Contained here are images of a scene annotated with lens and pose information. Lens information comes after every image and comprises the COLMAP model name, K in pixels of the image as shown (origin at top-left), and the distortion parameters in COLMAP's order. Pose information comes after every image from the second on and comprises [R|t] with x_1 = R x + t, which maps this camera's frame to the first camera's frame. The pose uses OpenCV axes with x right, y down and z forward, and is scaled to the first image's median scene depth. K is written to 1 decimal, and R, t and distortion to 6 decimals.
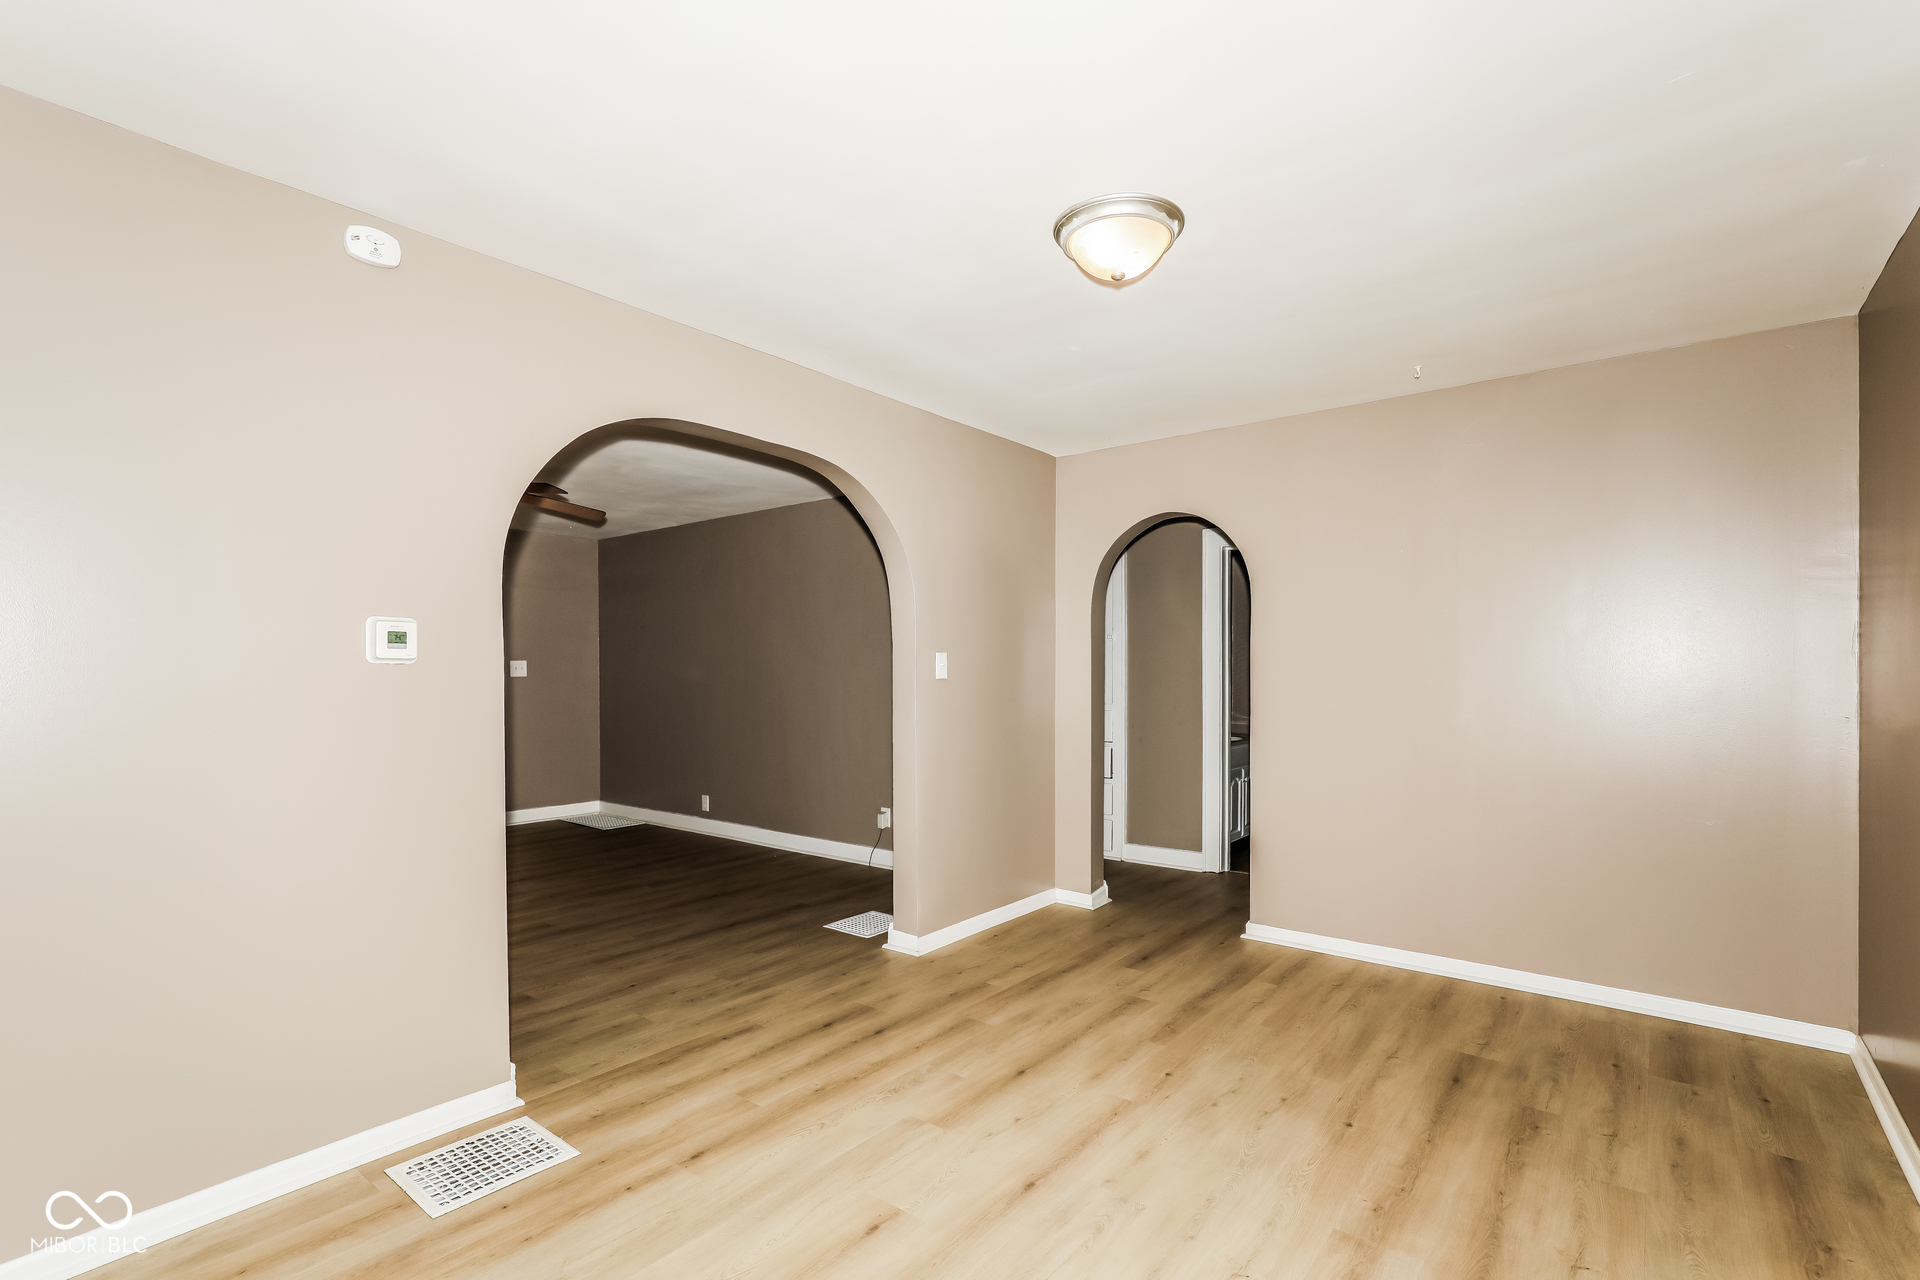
lens RADIAL K [[883.5, 0, 962.6], [0, 883.5, 664.2], [0, 0, 1]] dist [-0.045418, 0.000123]
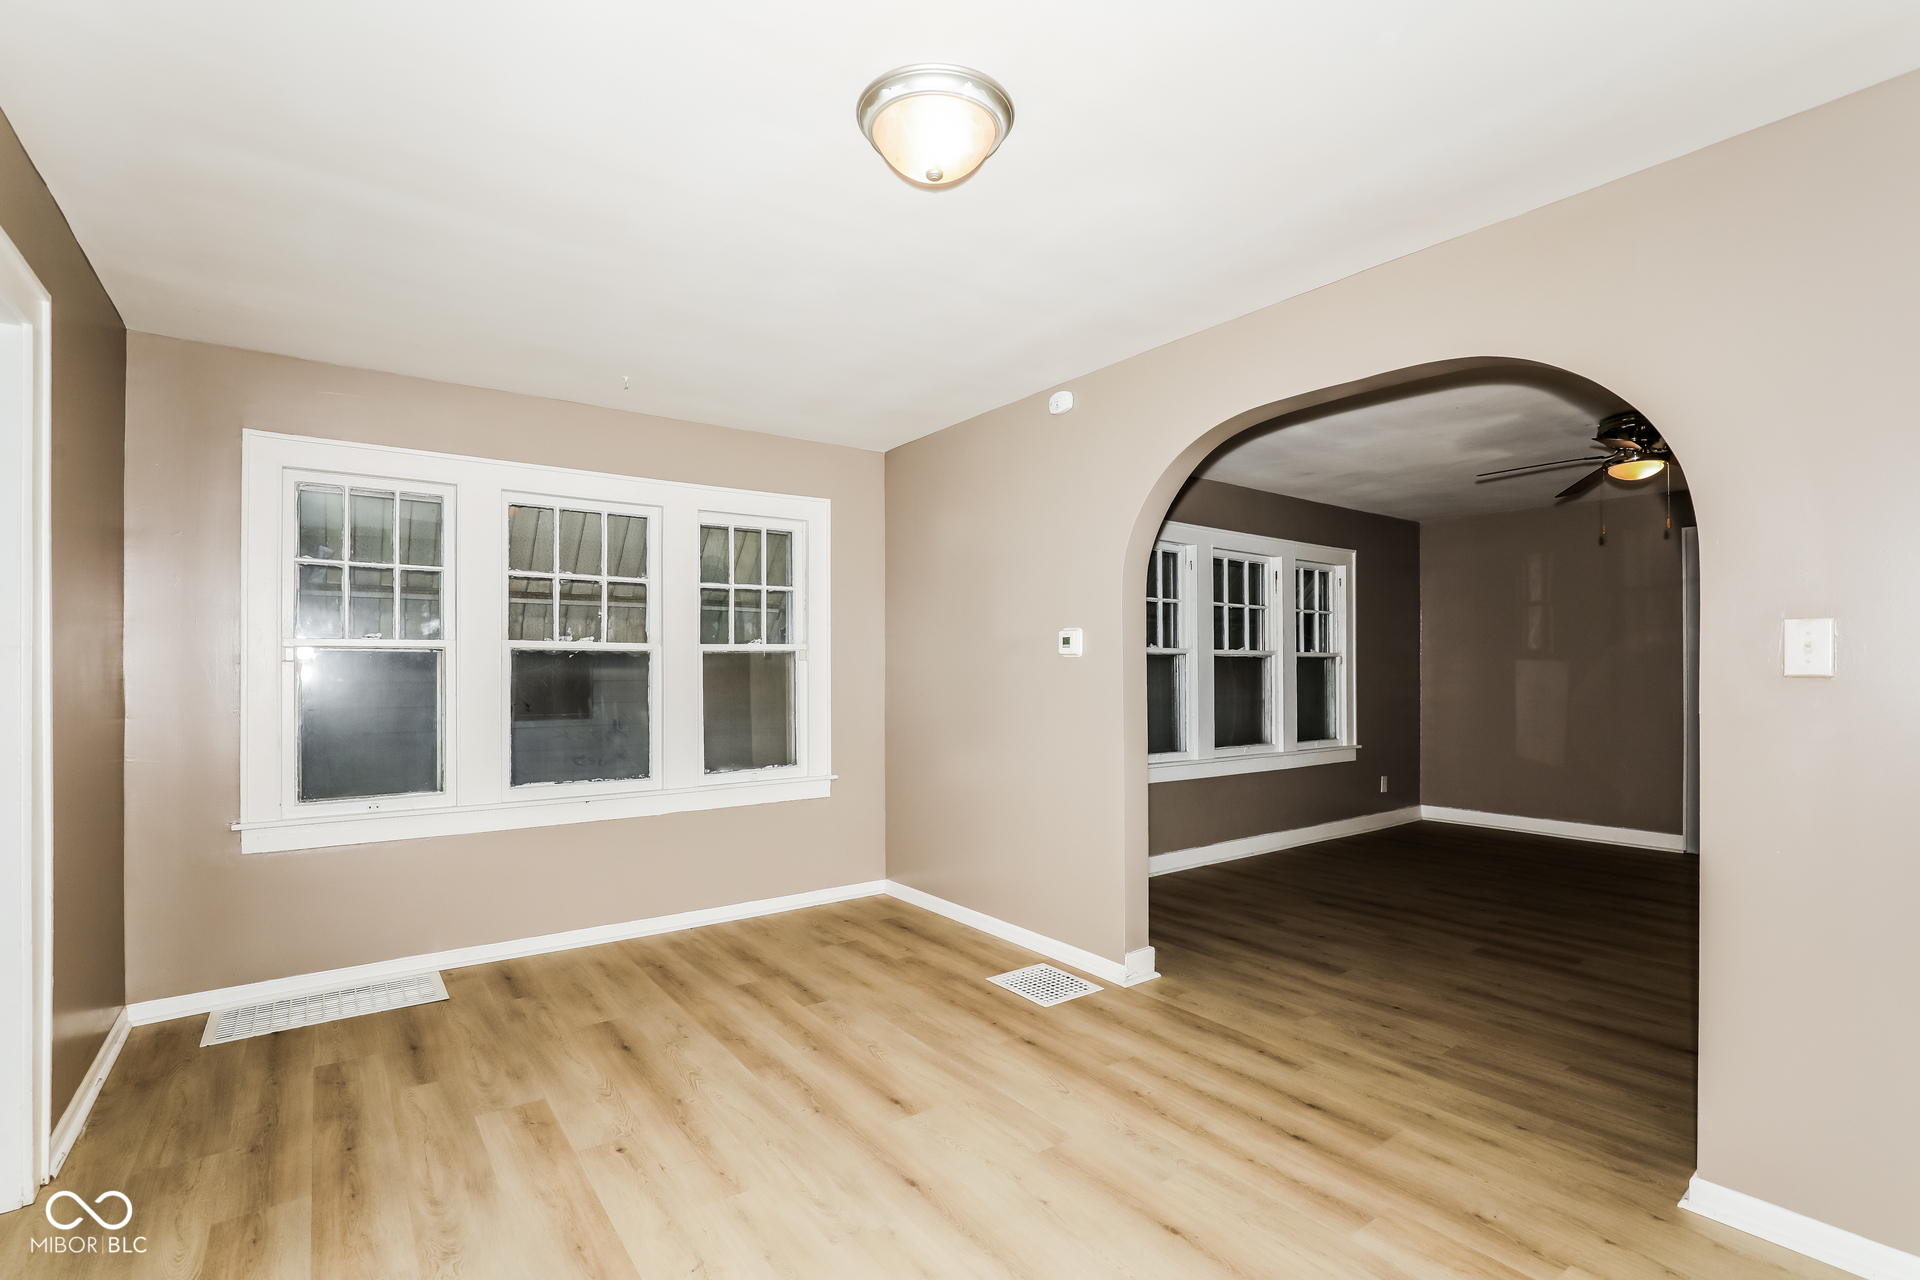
lens RADIAL K [[883.5, 0, 962.6], [0, 883.5, 664.2], [0, 0, 1]] dist [-0.045418, 0.000123]
pose [[-0.272761, 0.003782, -0.962074, 0.676397], [0.004541, 0.999986, 0.002644, 0.004145], [0.962071, -0.003648, -0.272774, 0.886348]]
